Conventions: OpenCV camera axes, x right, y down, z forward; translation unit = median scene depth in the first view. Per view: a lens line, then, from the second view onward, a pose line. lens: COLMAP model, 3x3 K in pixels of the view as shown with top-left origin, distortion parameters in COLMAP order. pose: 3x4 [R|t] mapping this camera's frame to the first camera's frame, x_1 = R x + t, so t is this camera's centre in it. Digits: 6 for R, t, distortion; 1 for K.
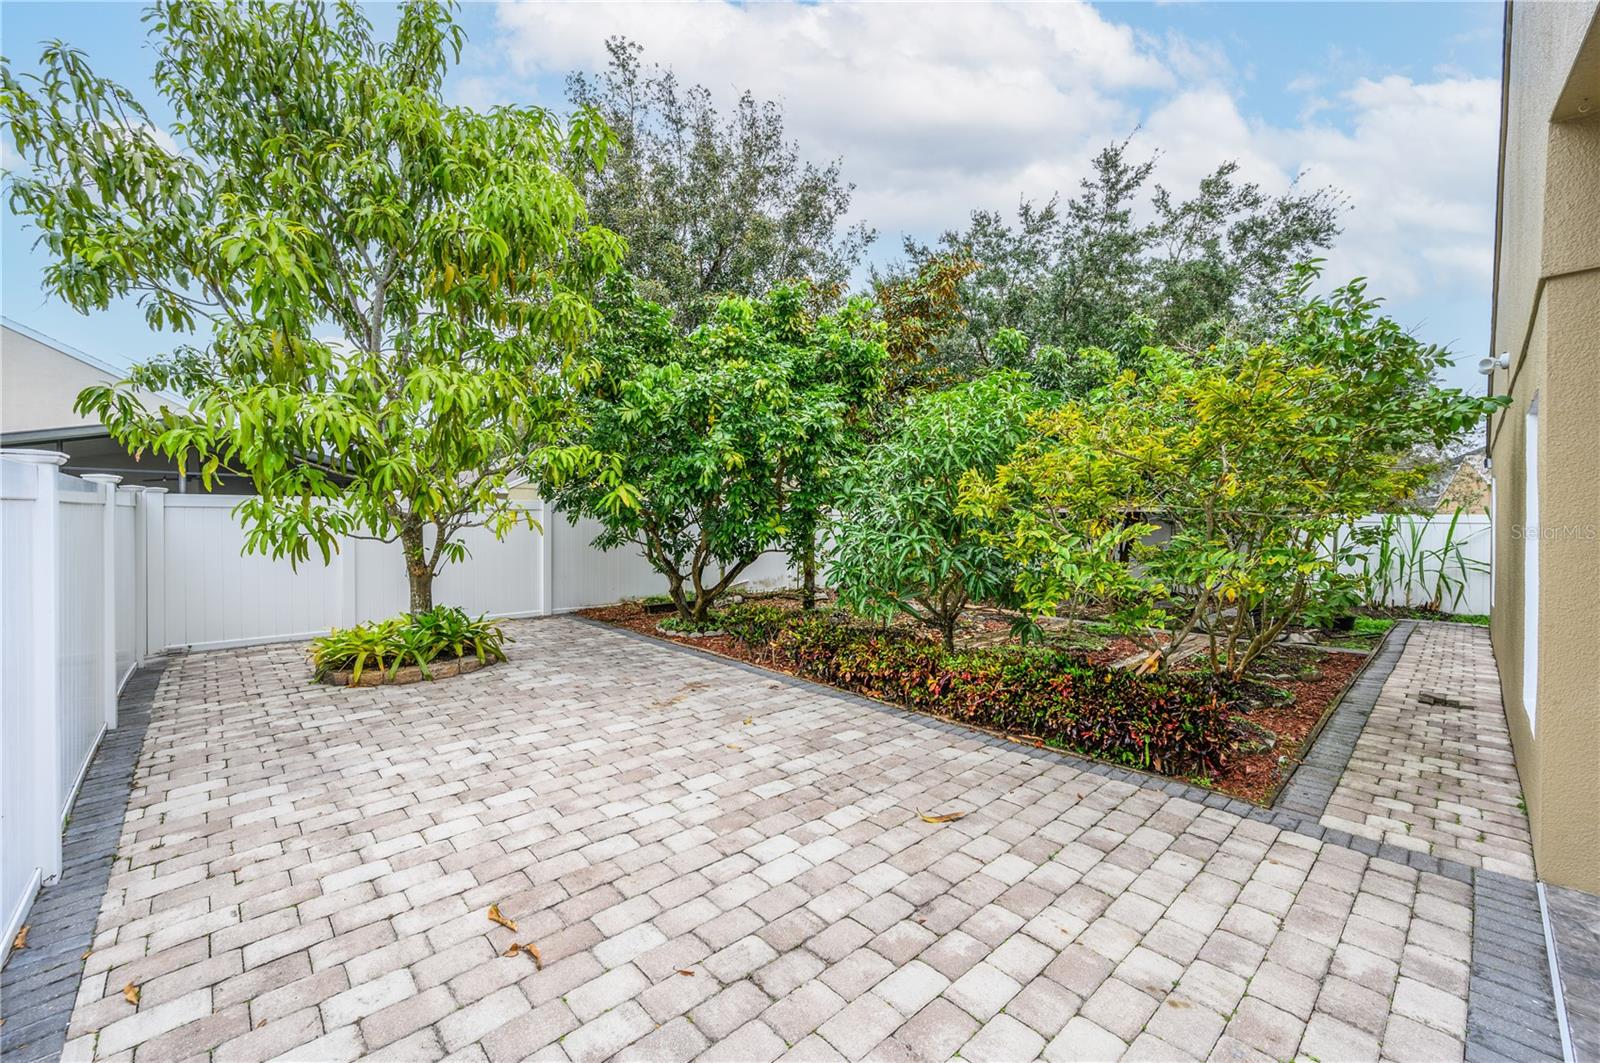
lens RADIAL K [[637.3, 0, 800.0], [0, 637.3, 531.5], [0, 0, 1]] dist [-0.001825, -0.000154]
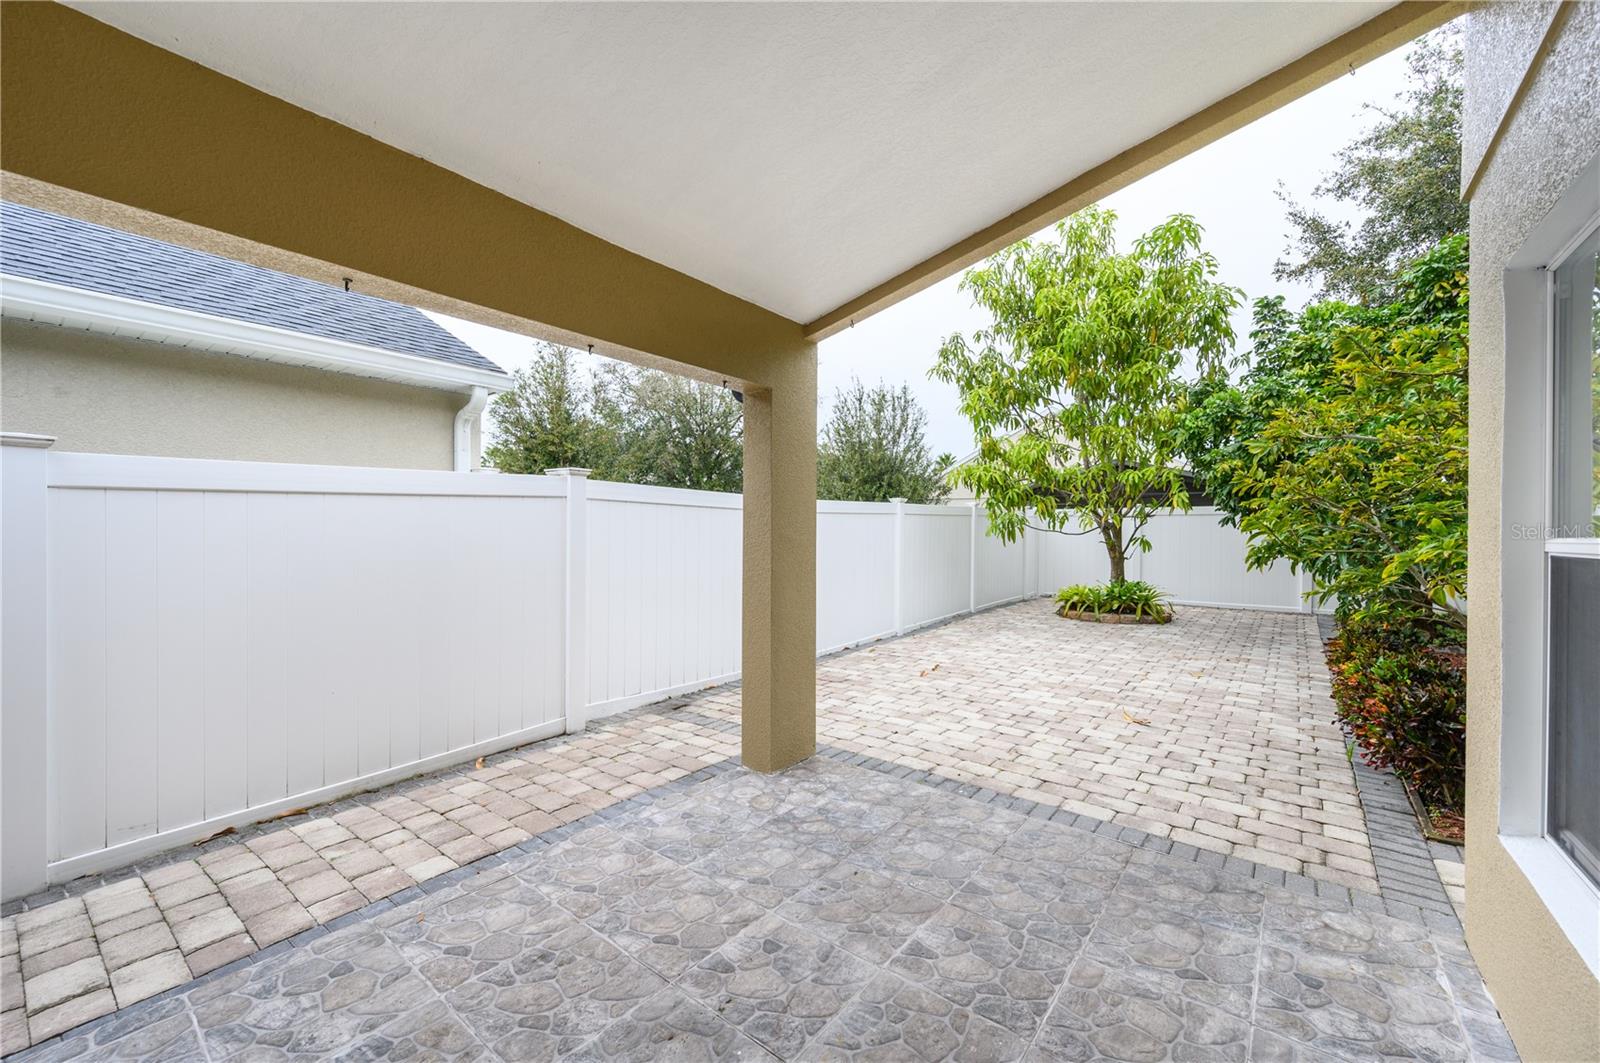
lens RADIAL K [[637.3, 0, 800.0], [0, 637.3, 531.5], [0, 0, 1]] dist [-0.001825, -0.000154]
pose [[0.156983, 0.003511, -0.987595, 1.503840], [-0.018284, 0.999833, 0.000648, 0.032766], [0.987432, 0.017956, 0.157021, 0.009210]]
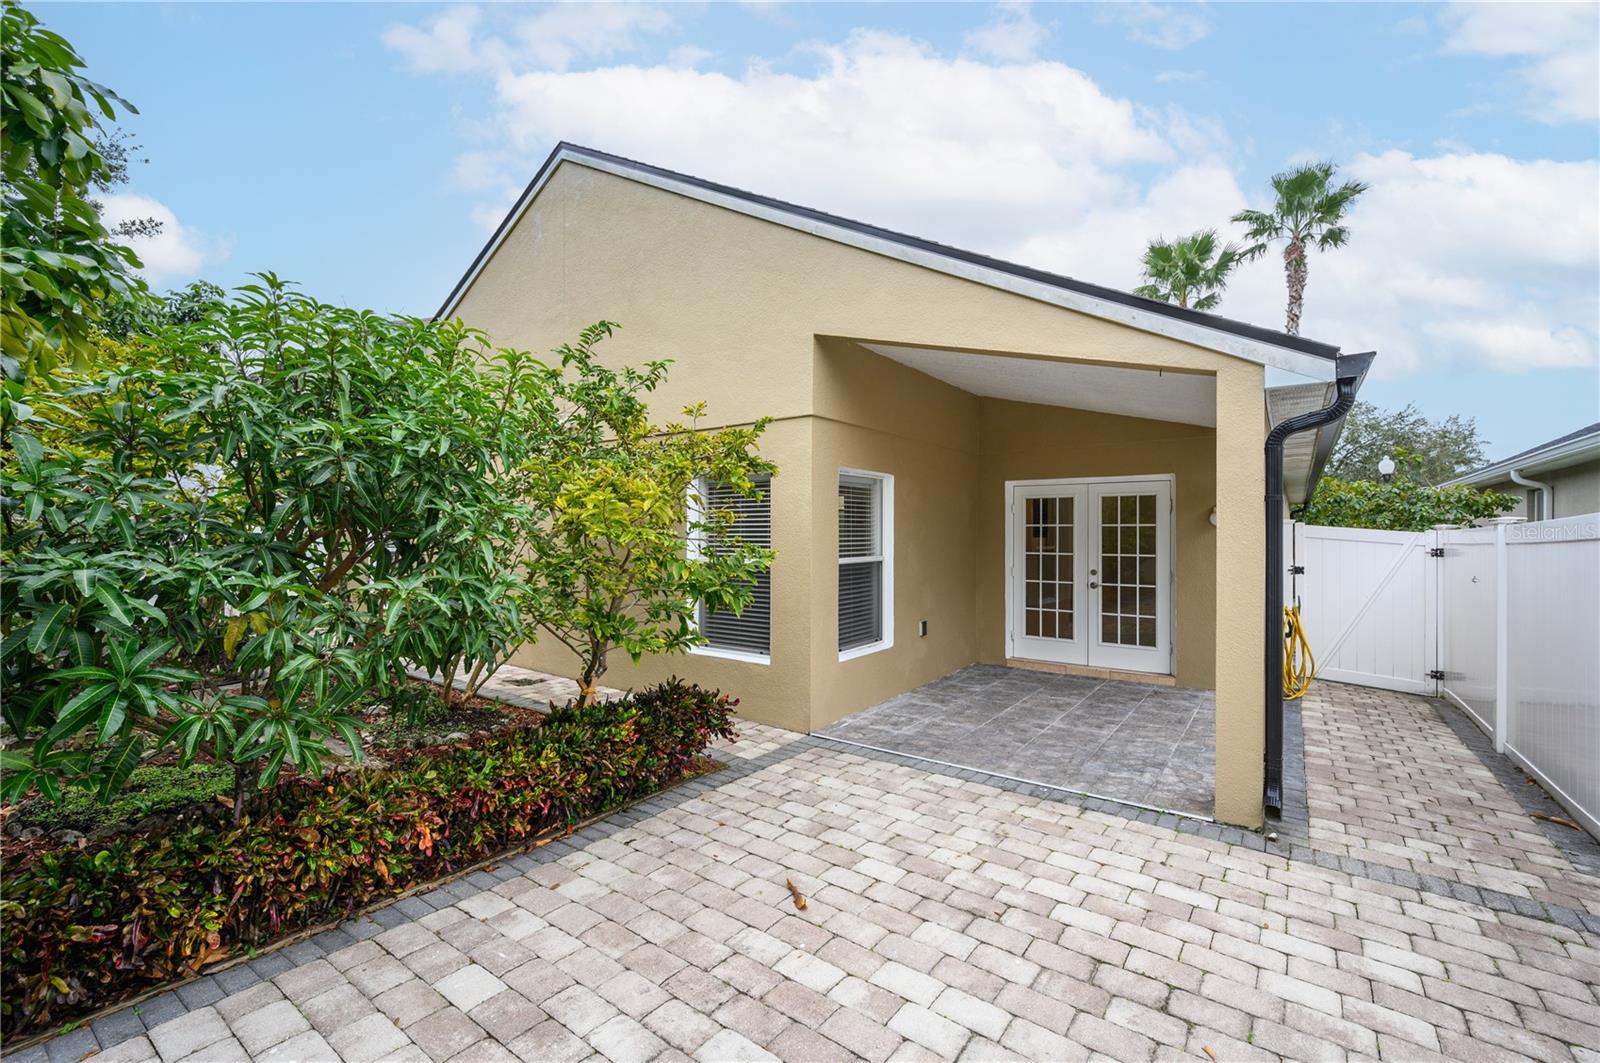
lens RADIAL K [[671.1, 0, 800.0], [0, 671.1, 531.5], [0, 0, 1]] dist [-0.000172, -0.000124]
pose [[-0.181624, -0.001561, 0.983367, -0.670114], [0.007966, 0.999964, 0.003059, -0.053667], [-0.983336, 0.008389, -0.181605, 1.138808]]
